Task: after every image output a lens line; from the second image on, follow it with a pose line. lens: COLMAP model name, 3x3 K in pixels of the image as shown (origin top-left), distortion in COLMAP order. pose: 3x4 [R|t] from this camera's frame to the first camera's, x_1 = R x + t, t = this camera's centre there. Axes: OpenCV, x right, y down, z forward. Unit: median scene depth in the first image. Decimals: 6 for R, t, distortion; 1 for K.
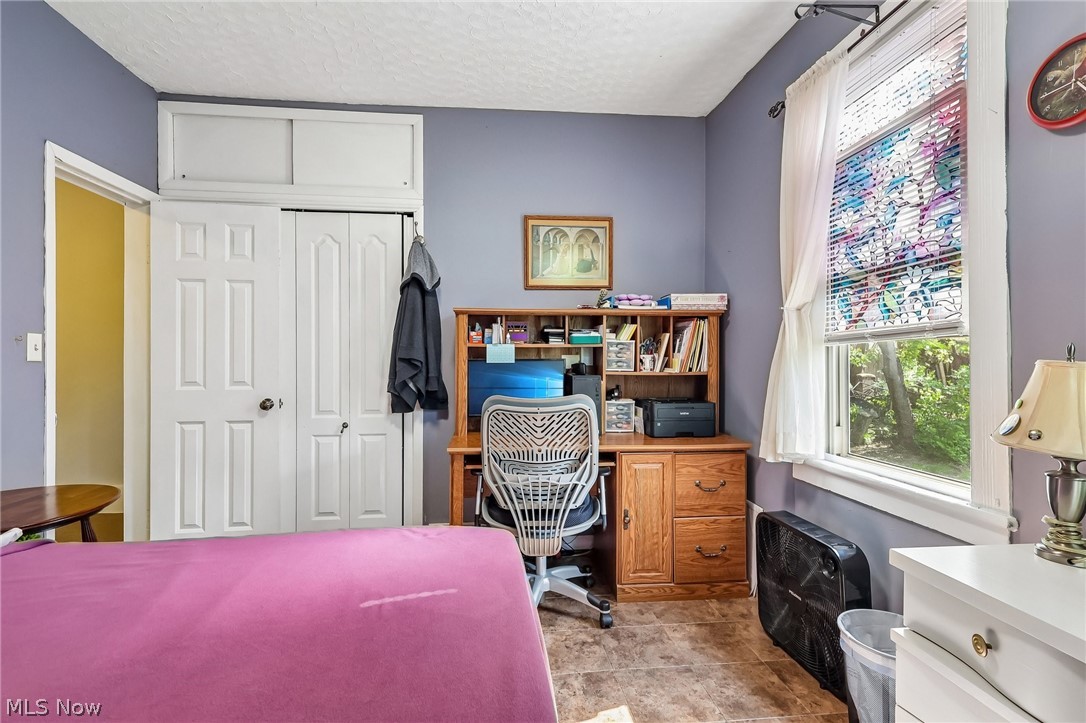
lens RADIAL K [[504.4, 0, 538.2], [0, 504.4, 354.2], [0, 0, 1]] dist [0.002615, -0.000969]
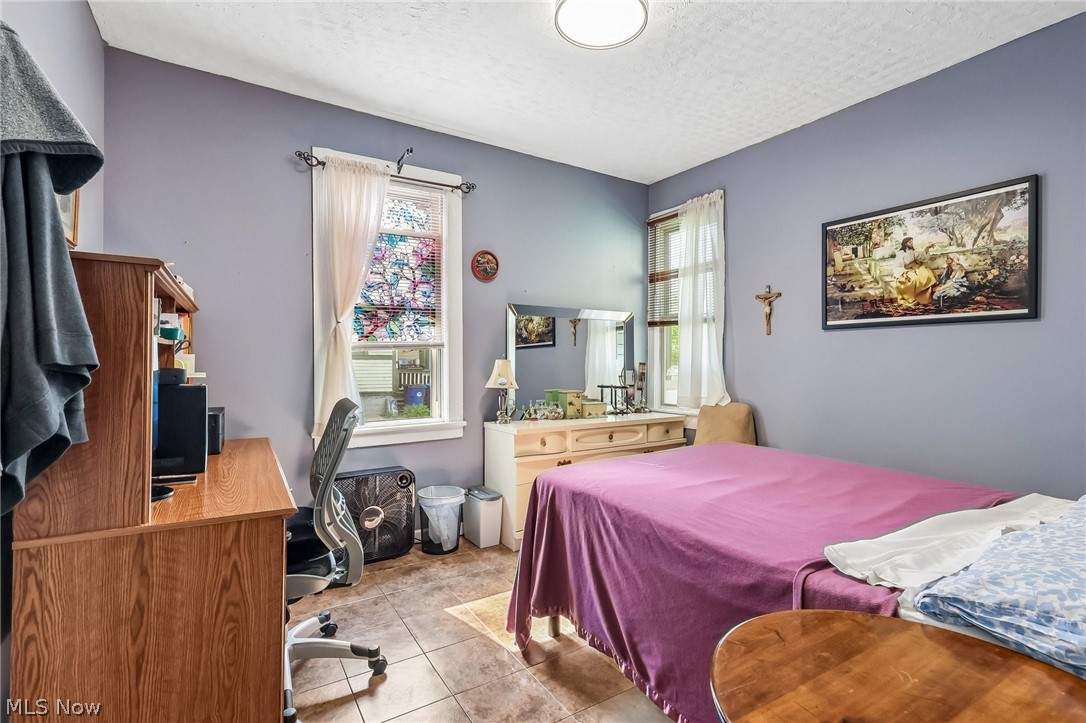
lens RADIAL K [[504.4, 0, 535.9], [0, 504.4, 361.5], [0, 0, 1]] dist [0.002615, -0.000969]
pose [[-0.419771, -0.011275, 0.907560, -1.160655], [-0.005983, 0.999935, 0.009656, -0.005495], [-0.907610, -0.001377, -0.419812, 1.316881]]
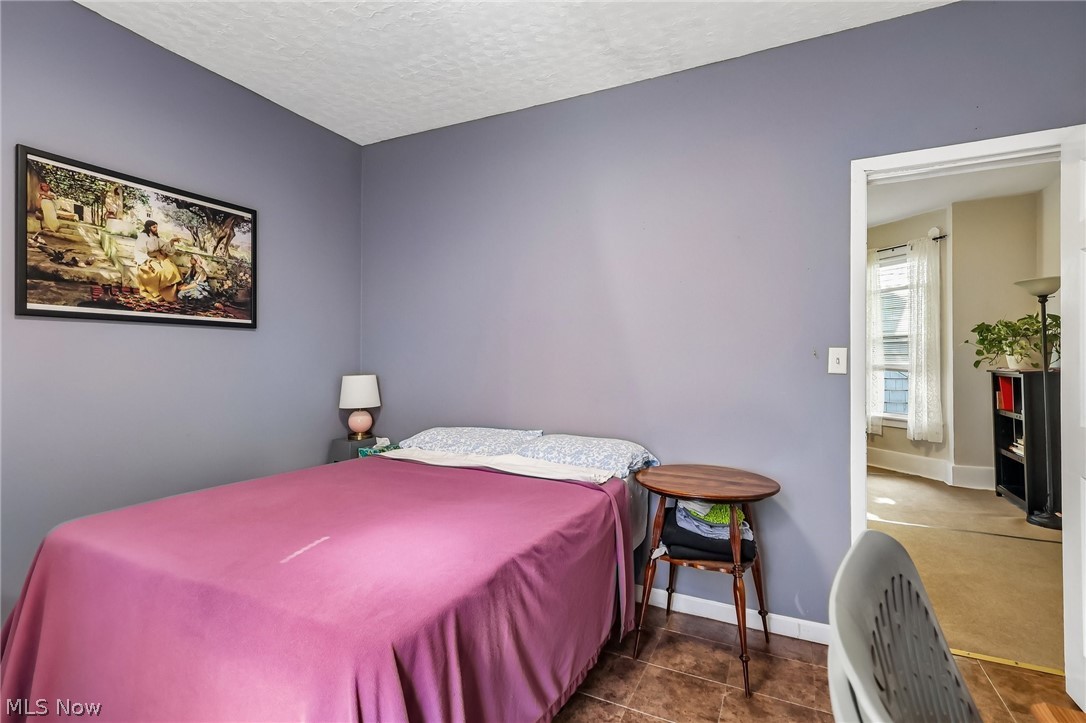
lens RADIAL K [[504.4, 0, 536.9], [0, 504.4, 361.1], [0, 0, 1]] dist [0.002615, -0.000969]
pose [[-0.552207, -0.007448, -0.833674, 0.273357], [-0.003934, 0.999972, -0.006328, -0.003367], [0.833698, -0.000215, -0.552221, 1.214435]]
